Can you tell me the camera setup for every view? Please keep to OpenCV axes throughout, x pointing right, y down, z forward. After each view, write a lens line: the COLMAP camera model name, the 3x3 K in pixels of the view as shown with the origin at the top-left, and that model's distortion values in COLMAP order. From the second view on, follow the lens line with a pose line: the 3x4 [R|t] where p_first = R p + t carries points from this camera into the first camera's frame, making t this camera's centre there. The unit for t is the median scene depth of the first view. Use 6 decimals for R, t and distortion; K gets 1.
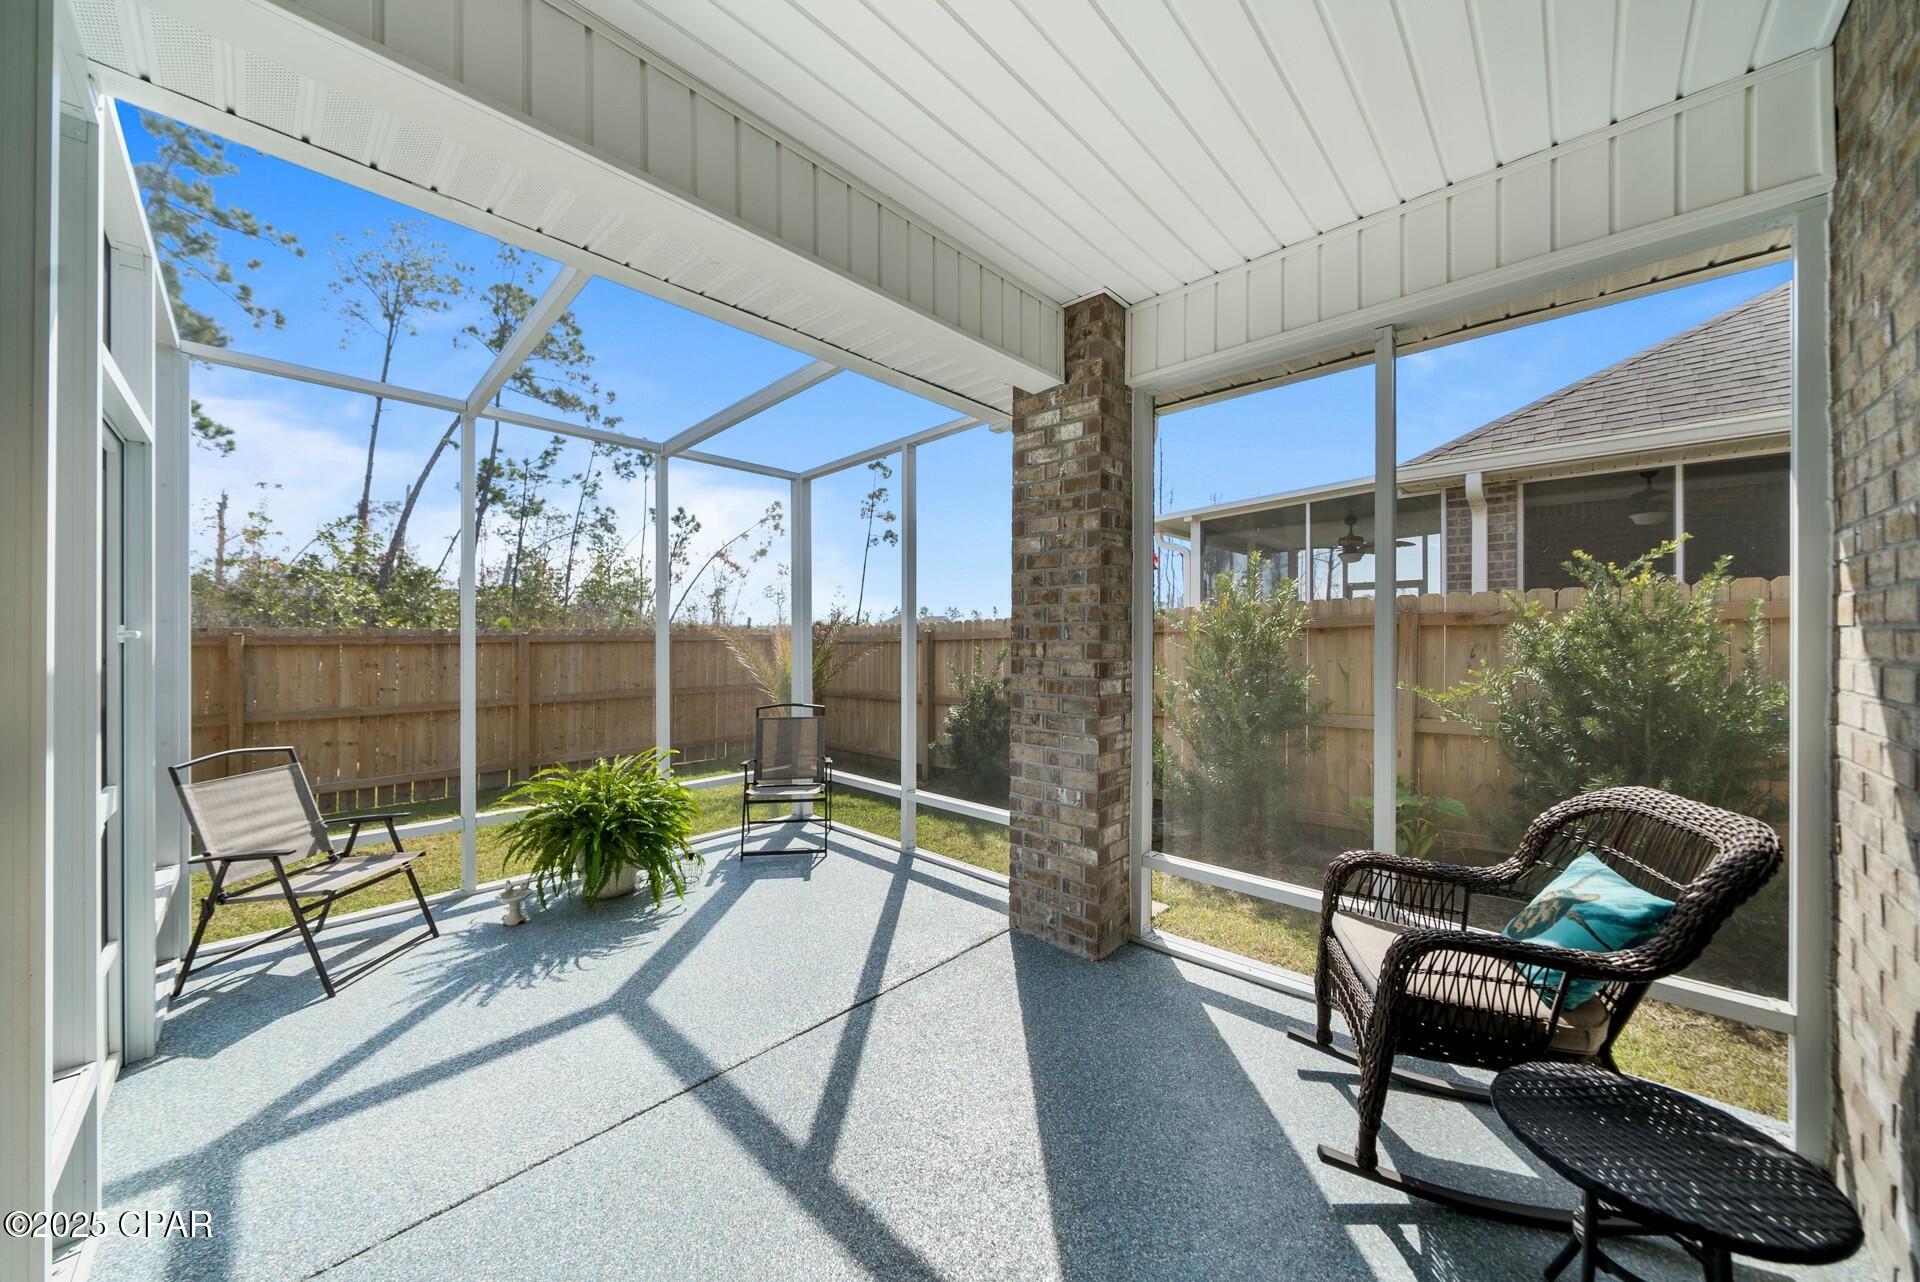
lens RADIAL K [[652.0, 0, 921.6], [0, 652.0, 648.3], [0, 0, 1]] dist [-0.004297, -0.000676]
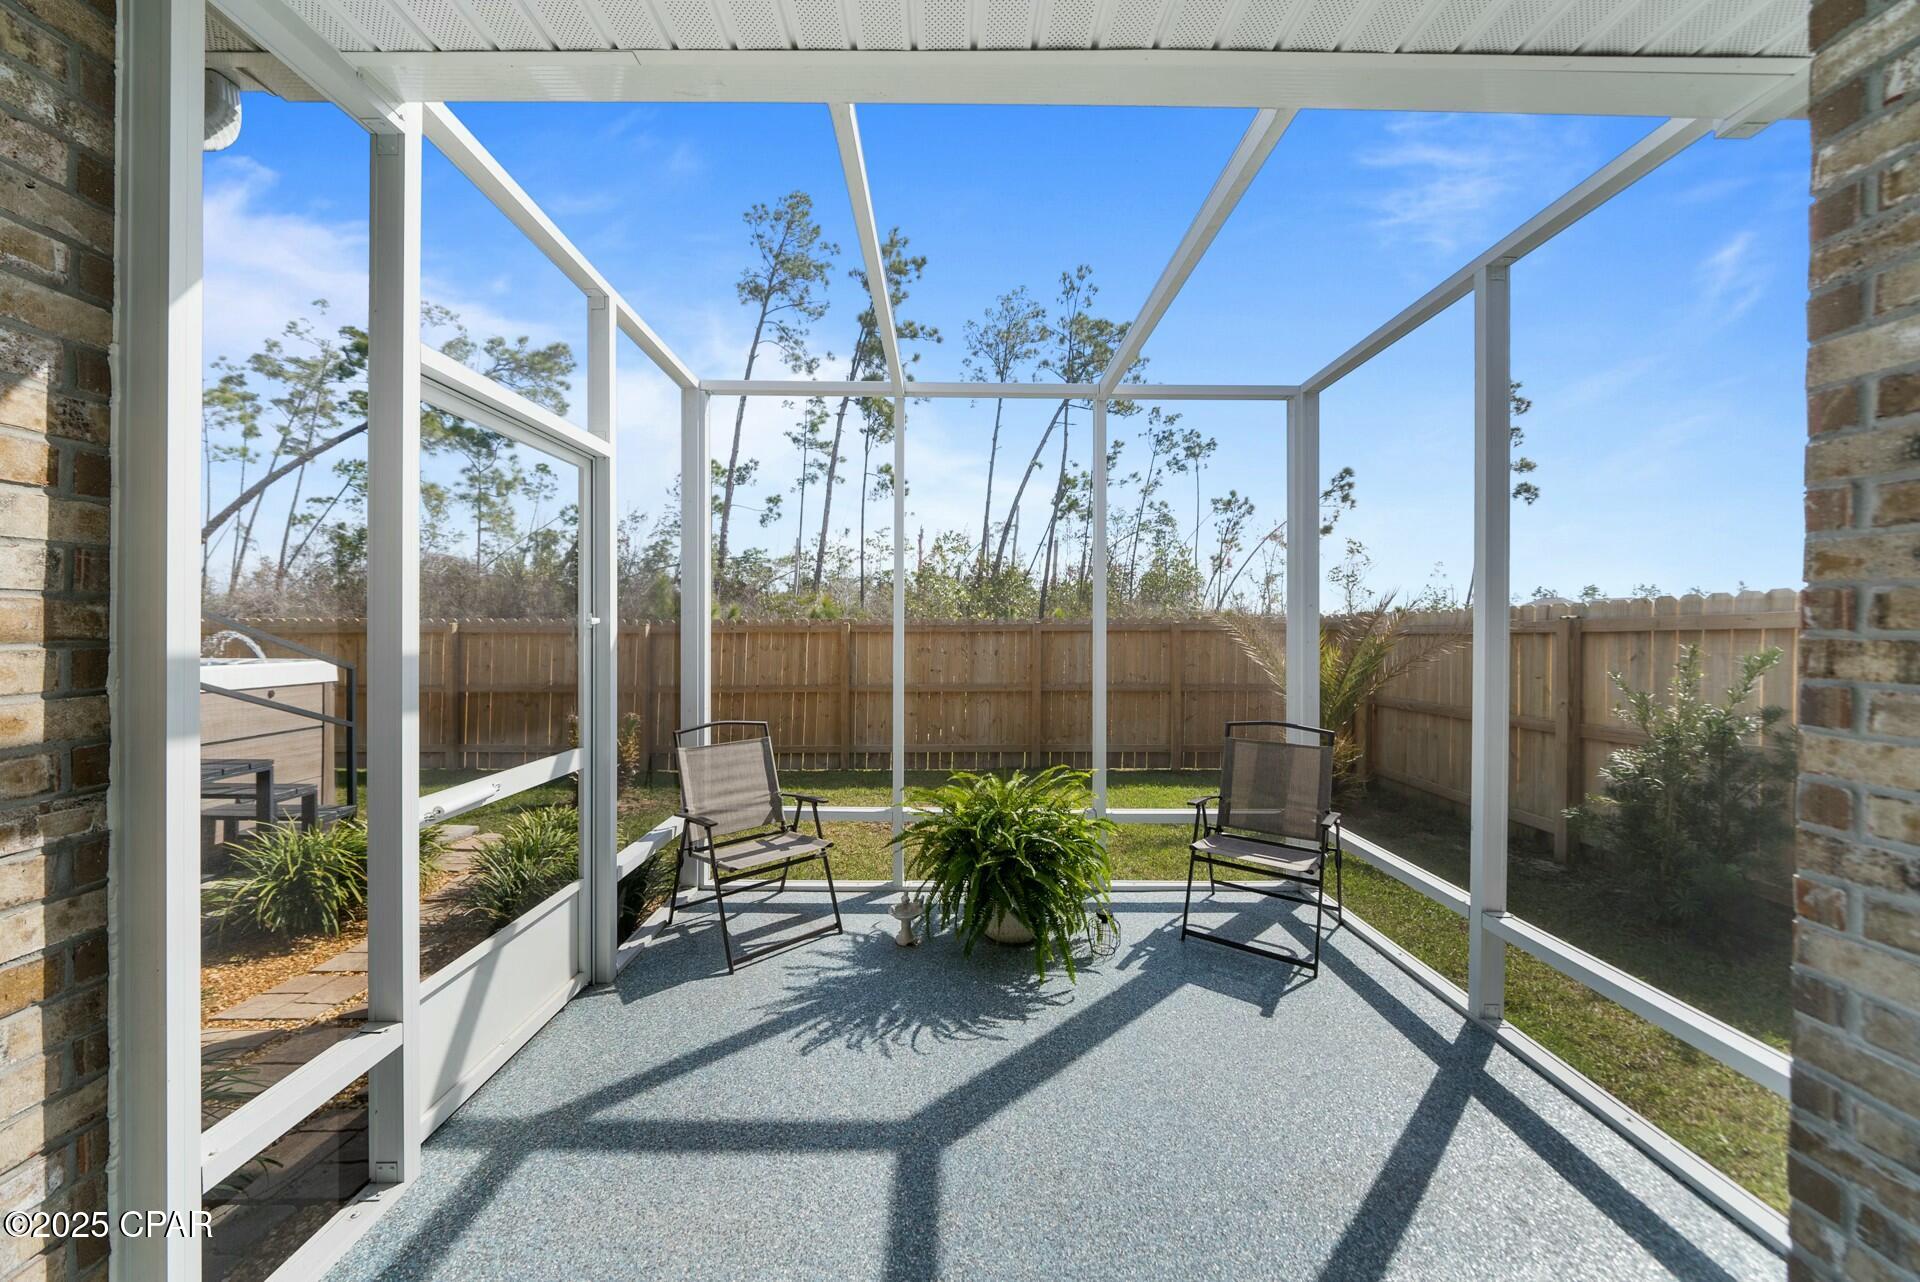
lens RADIAL K [[652.0, 0, 954.4], [0, 652.0, 631.5], [0, 0, 1]] dist [-0.004297, -0.000676]
pose [[0.717207, 0.006585, -0.696829, 0.036142], [-0.014070, 0.999888, -0.005033, -0.002833], [0.696718, 0.013414, 0.717220, 0.299785]]
